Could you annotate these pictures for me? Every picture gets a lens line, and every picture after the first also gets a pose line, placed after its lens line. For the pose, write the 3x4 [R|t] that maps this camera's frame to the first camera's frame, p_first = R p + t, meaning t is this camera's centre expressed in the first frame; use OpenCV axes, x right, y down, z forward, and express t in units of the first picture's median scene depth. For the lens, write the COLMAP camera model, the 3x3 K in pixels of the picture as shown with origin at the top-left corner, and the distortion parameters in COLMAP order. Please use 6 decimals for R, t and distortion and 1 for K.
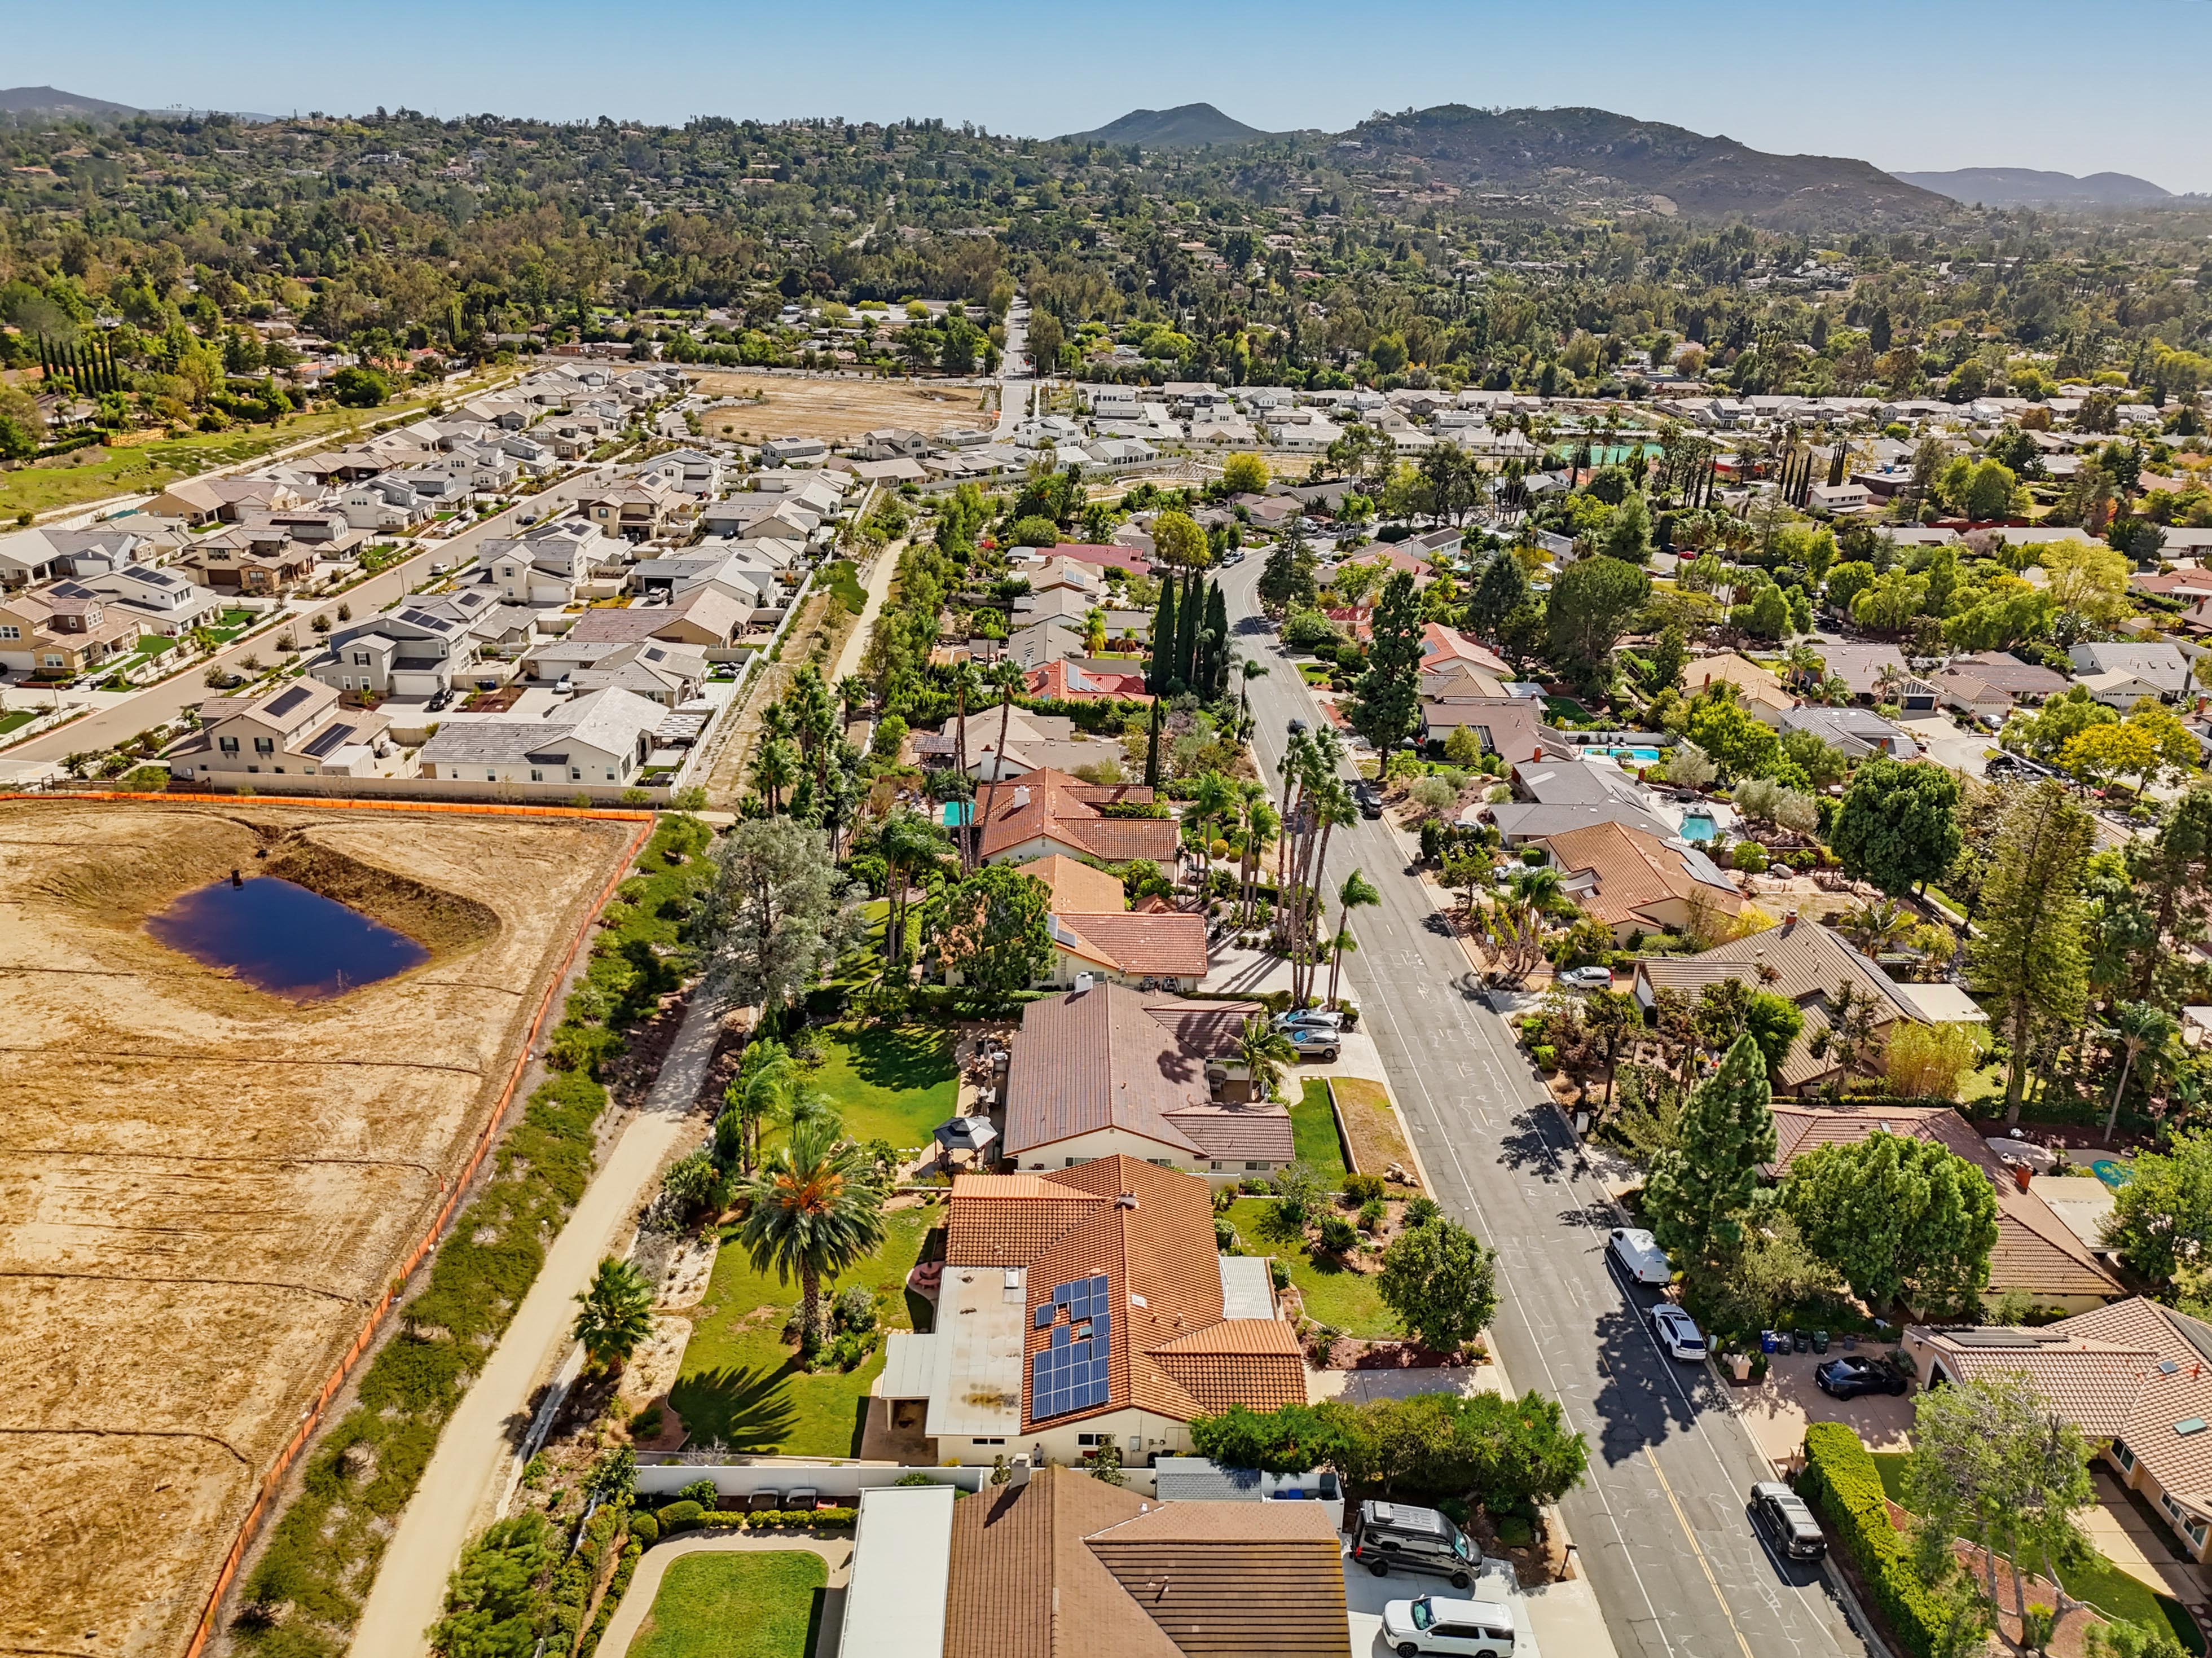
lens RADIAL K [[1680.9, 0, 1109.5], [0, 1680.9, 834.4], [0, 0, 1]] dist [0.085950, -0.092784]
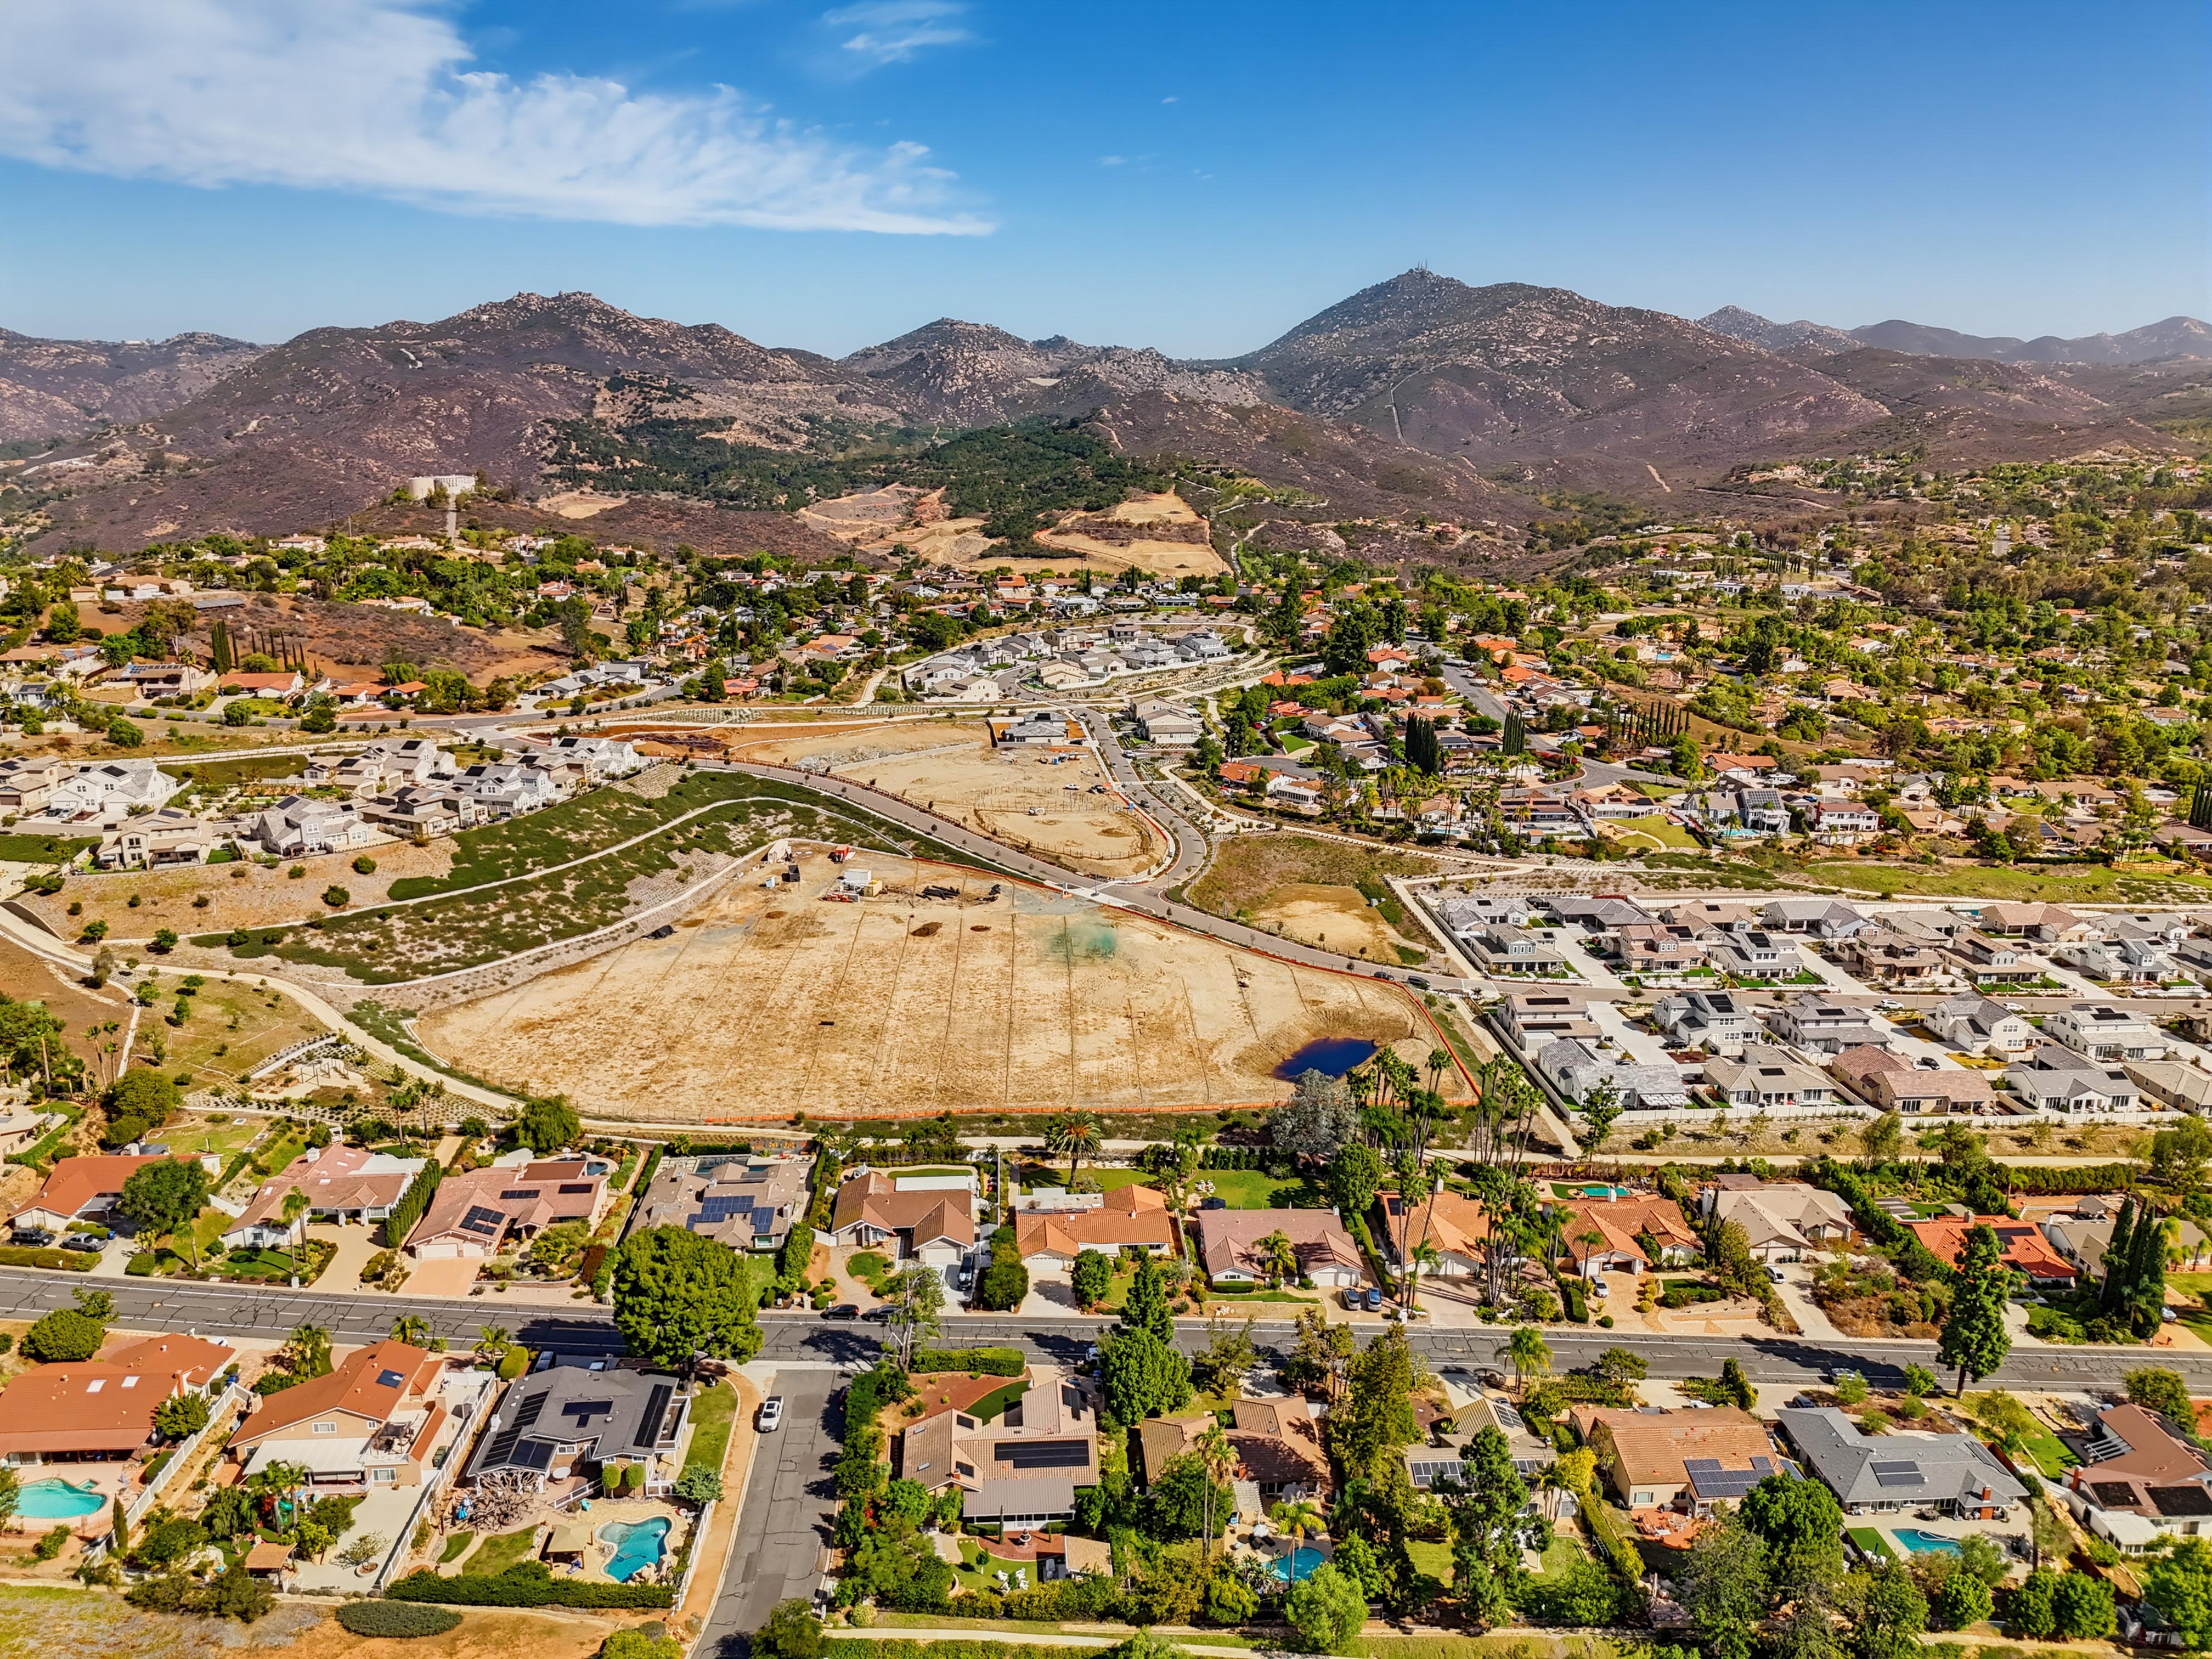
lens RADIAL K [[1622.0, 0, 1107.6], [0, 1622.0, 823.0], [0, 0, 1]] dist [0.117299, -0.160047]
pose [[0.043735, 0.211390, -0.976423, 2.252273], [-0.372690, 0.910257, 0.180373, -0.736769], [0.926925, 0.356015, 0.118593, 0.461536]]
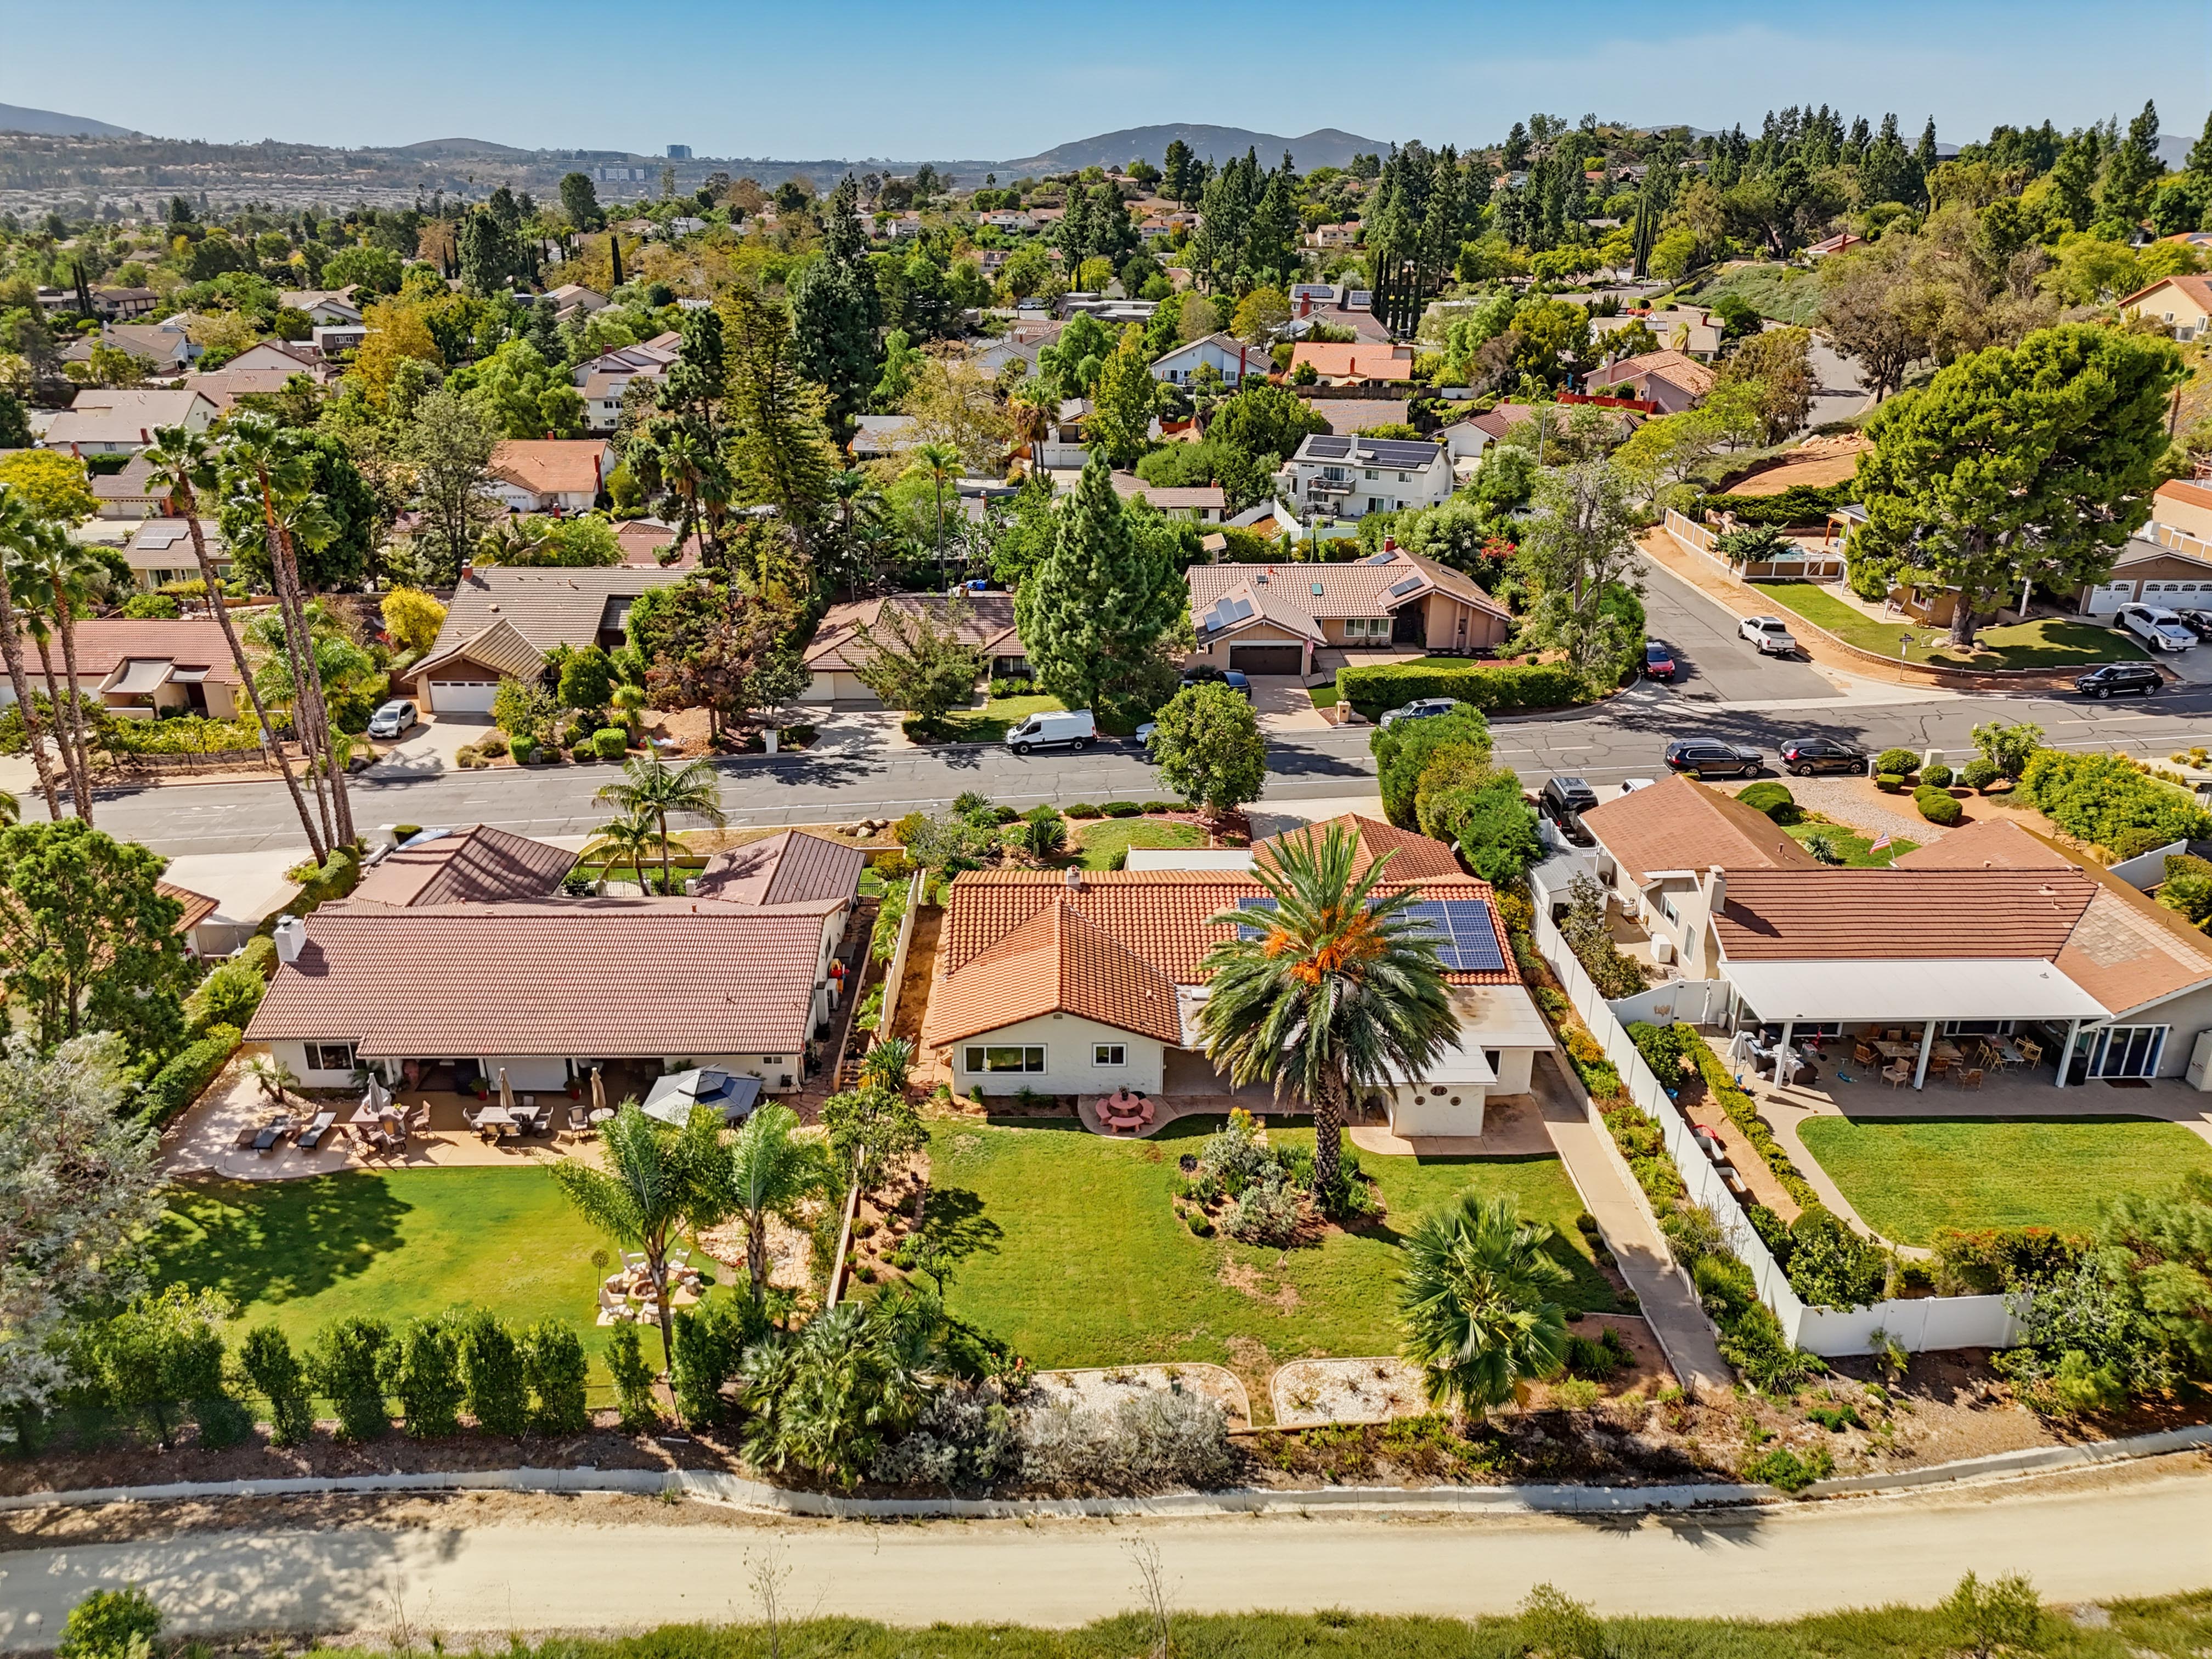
lens RADIAL K [[1628.0, 0, 1108.6], [0, 1628.0, 827.2], [0, 0, 1]] dist [0.078078, -0.080208]
pose [[-0.003000, -0.400263, 0.916396, -0.599486], [0.355611, 0.856071, 0.375078, -0.052662], [-0.934629, 0.327005, 0.139770, 0.875649]]
